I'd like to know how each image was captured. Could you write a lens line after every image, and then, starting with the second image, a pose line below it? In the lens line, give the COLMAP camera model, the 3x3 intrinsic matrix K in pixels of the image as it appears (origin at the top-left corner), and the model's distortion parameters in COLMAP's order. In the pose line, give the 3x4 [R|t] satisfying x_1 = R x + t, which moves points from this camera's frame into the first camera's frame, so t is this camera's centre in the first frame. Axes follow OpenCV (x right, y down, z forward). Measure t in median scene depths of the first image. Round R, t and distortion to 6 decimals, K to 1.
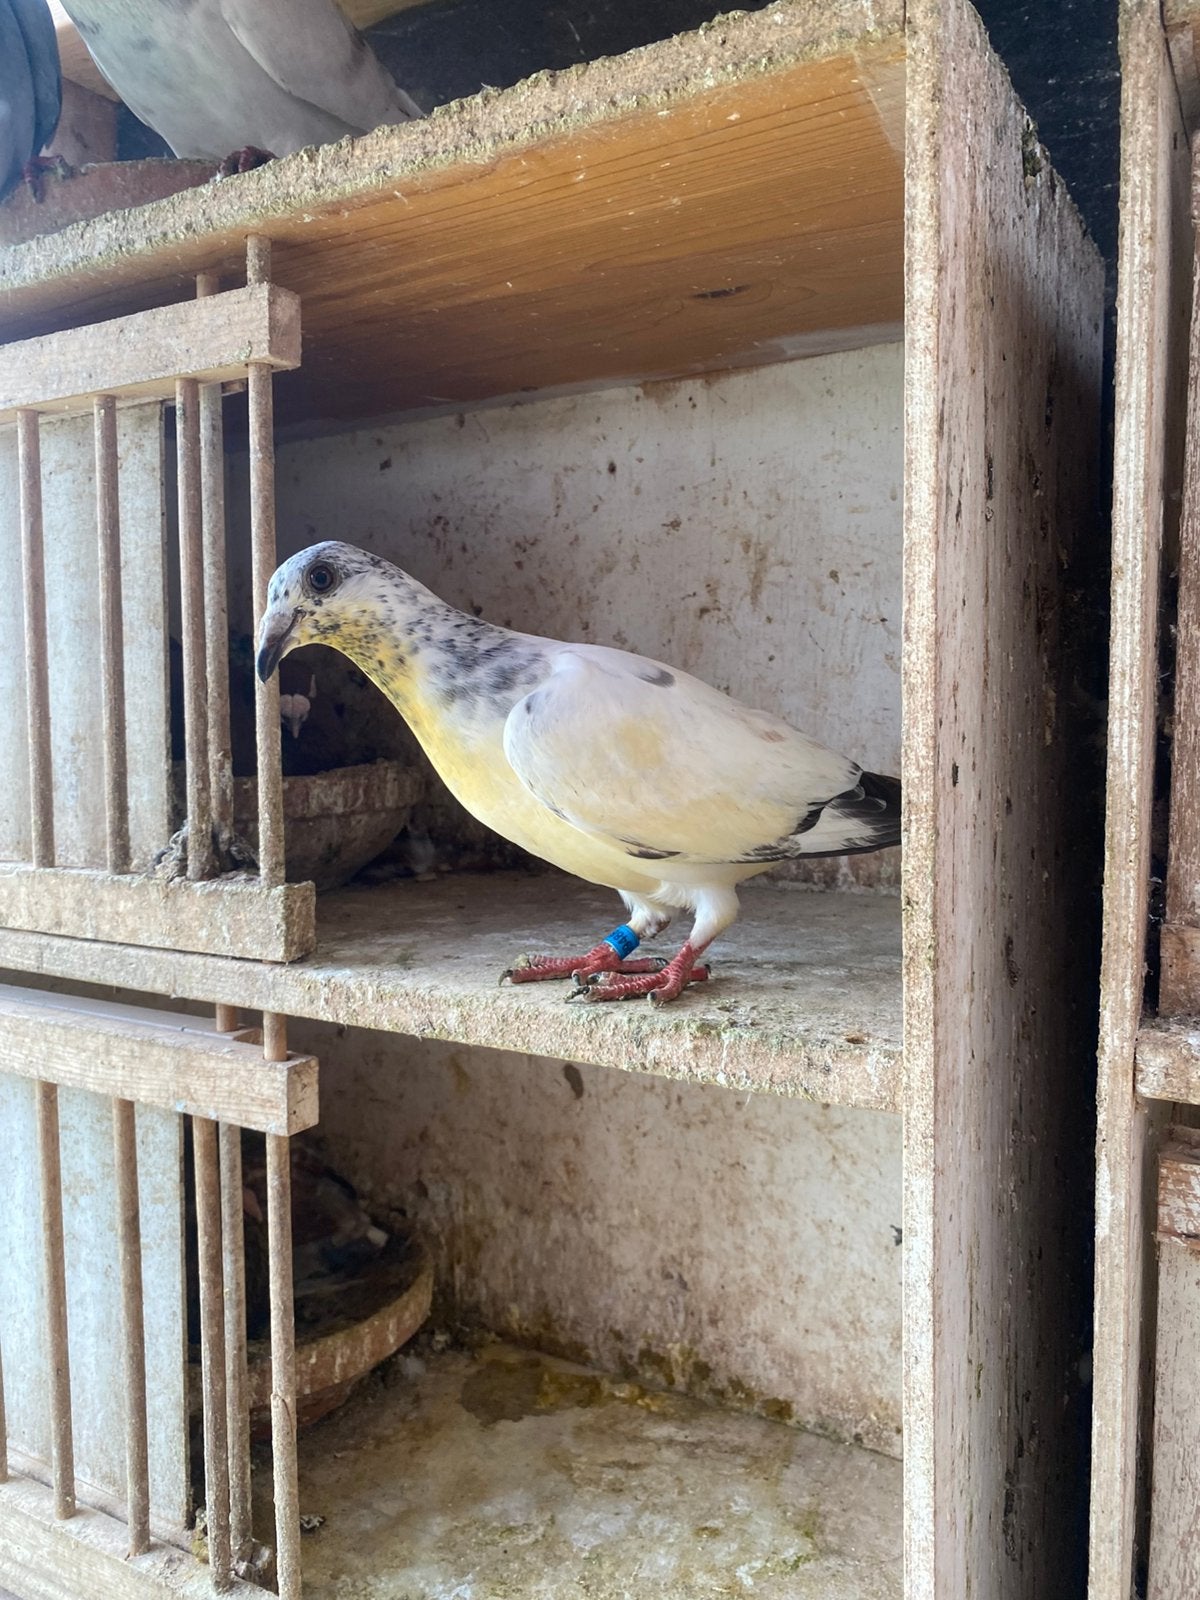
lens RADIAL K [[1208.0, 0, 596.8], [0, 1208.0, 799.0], [0, 0, 1]] dist [0.007204, -0.002244]
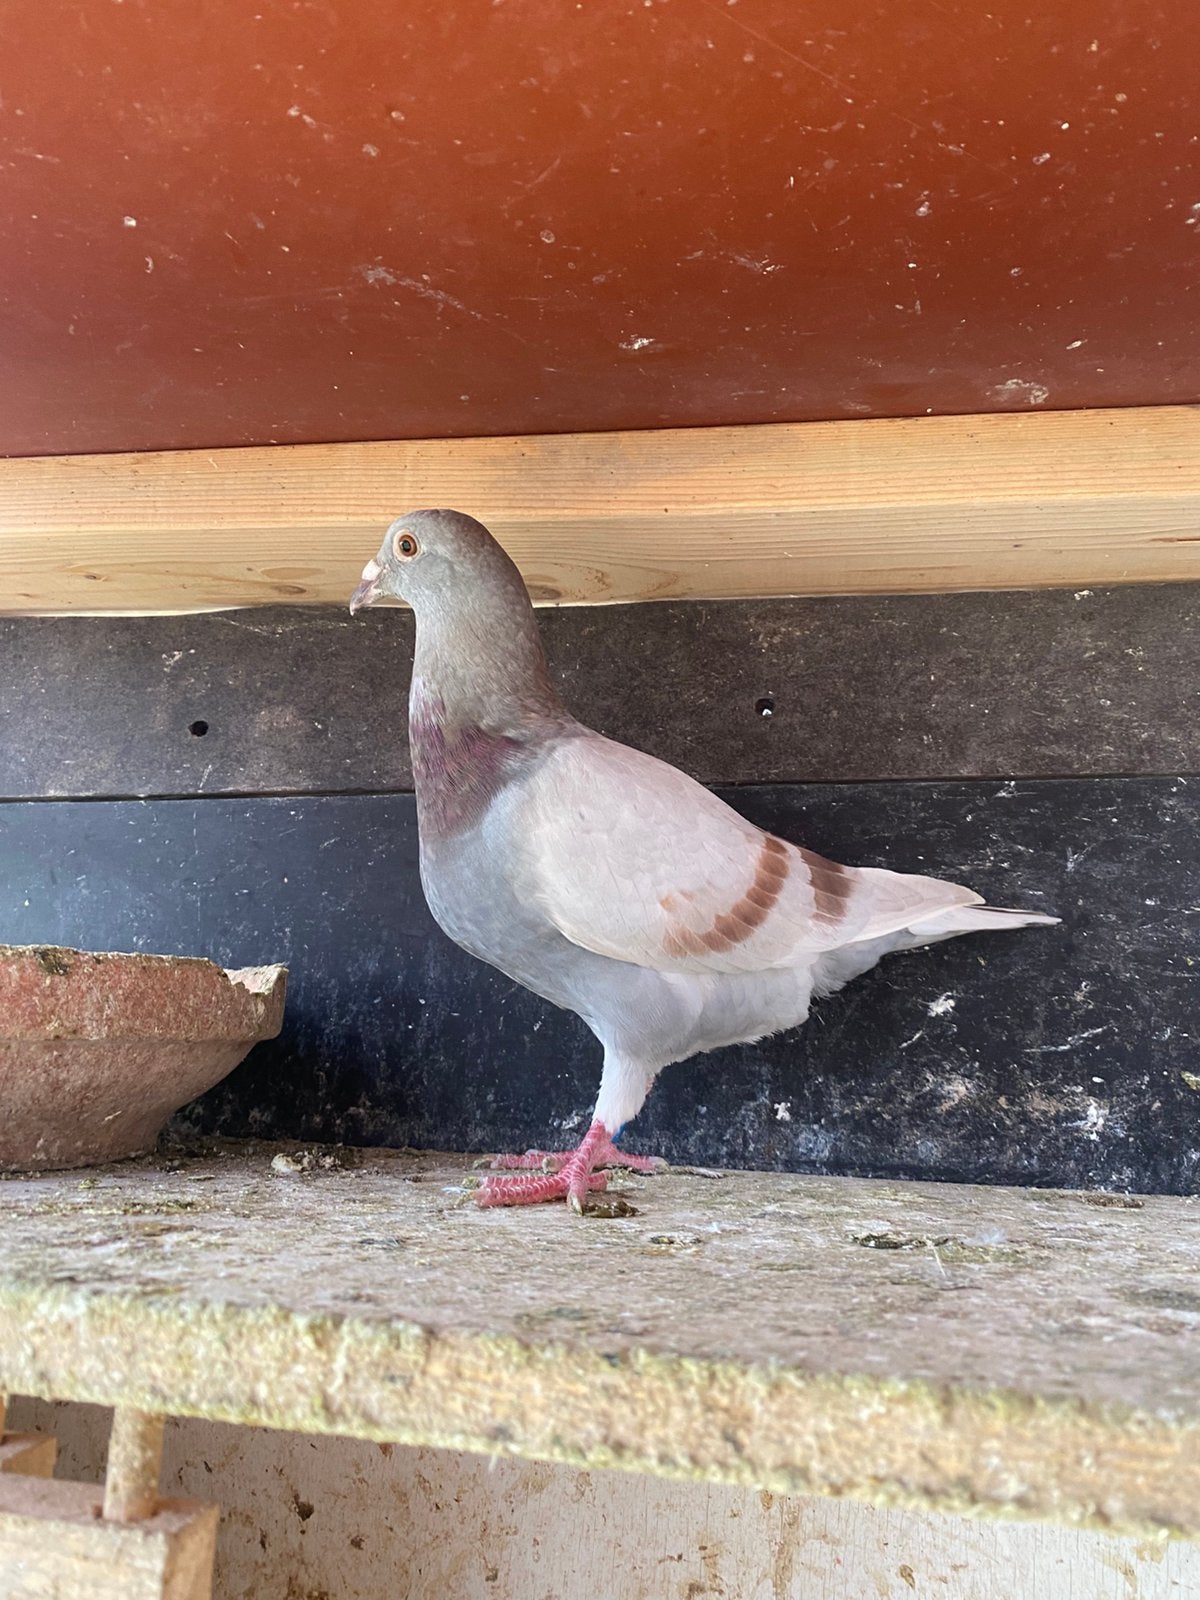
lens RADIAL K [[1208.0, 0, 599.9], [0, 1208.0, 803.1], [0, 0, 1]] dist [0.007204, -0.002244]
pose [[0.953147, 0.098574, 0.285995, -0.273823], [-0.028484, 0.970464, -0.239560, -0.592901], [-0.301162, 0.220189, 0.927803, 0.456862]]
